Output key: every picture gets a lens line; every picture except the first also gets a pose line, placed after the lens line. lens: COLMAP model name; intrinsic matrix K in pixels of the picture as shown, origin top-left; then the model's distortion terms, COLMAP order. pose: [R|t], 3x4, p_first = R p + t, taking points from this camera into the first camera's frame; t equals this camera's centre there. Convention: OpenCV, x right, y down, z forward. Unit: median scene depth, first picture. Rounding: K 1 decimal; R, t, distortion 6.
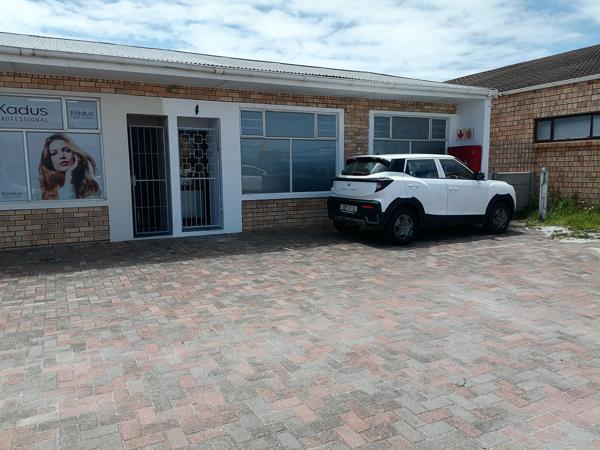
lens RADIAL K [[448.9, 0, 296.0], [0, 448.9, 230.8], [0, 0, 1]] dist [0.083981, -0.101913]
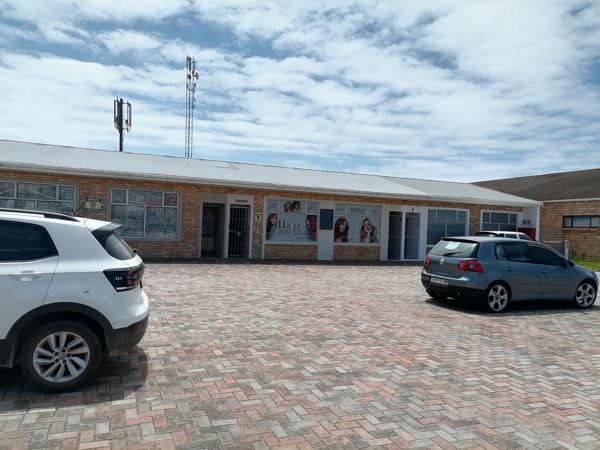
lens RADIAL K [[448.9, 0, 301.1], [0, 448.9, 233.4], [0, 0, 1]] dist [0.083981, -0.101913]
pose [[0.994698, 0.048621, -0.090615, -0.615913], [-0.059651, 0.990576, -0.123292, 0.207190], [0.083766, 0.128044, 0.988225, -1.512263]]
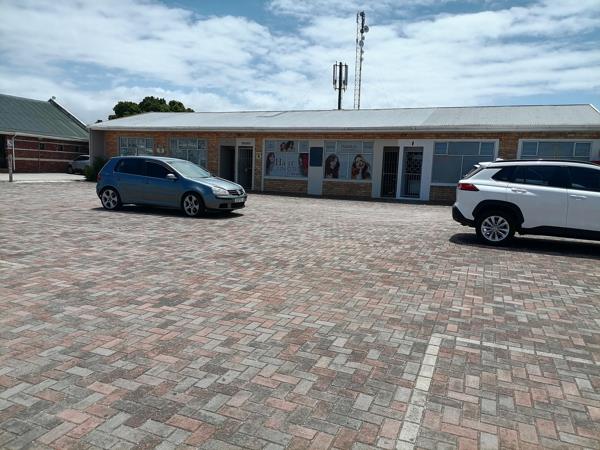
lens RADIAL K [[448.9, 0, 296.5], [0, 448.9, 226.2], [0, 0, 1]] dist [0.083981, -0.101913]
pose [[0.641353, 0.127484, -0.756580, 1.211365], [-0.146605, 0.988292, 0.042250, 0.135635], [0.753109, 0.083821, 0.652534, -0.907741]]
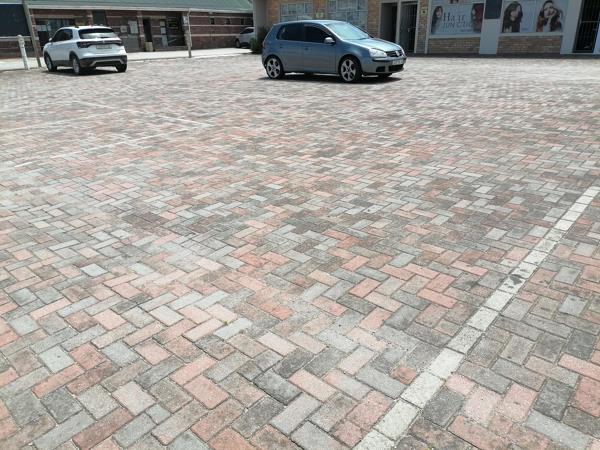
lens RADIAL K [[448.9, 0, 299.1], [0, 448.9, 231.1], [0, 0, 1]] dist [0.083981, -0.101913]
pose [[0.357333, 0.370638, -0.857287, 1.260889], [-0.104513, 0.927992, 0.357643, 0.153495], [0.928111, -0.038200, 0.370339, -0.923032]]
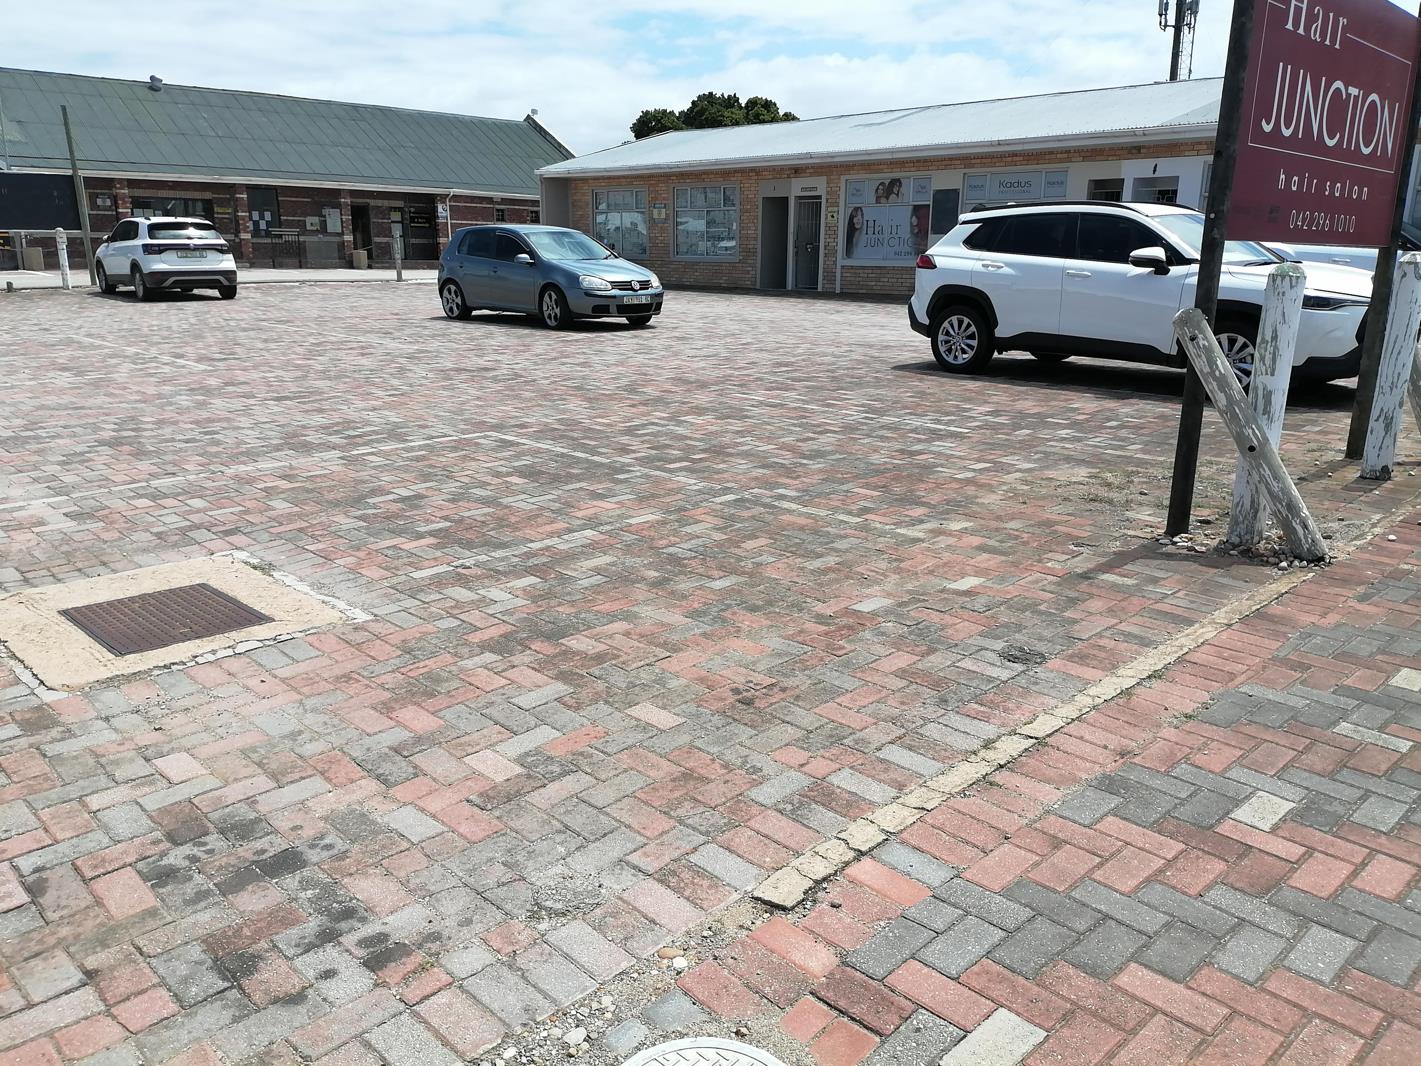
lens RADIAL K [[1063.2, 0, 710.6], [0, 1063.2, 555.5], [0, 0, 1]] dist [0.083981, -0.101913]
pose [[0.298984, 0.276126, -0.913435, 1.869199], [-0.142924, 0.959380, 0.243234, 0.097244], [0.943494, 0.057828, 0.326304, -0.598060]]
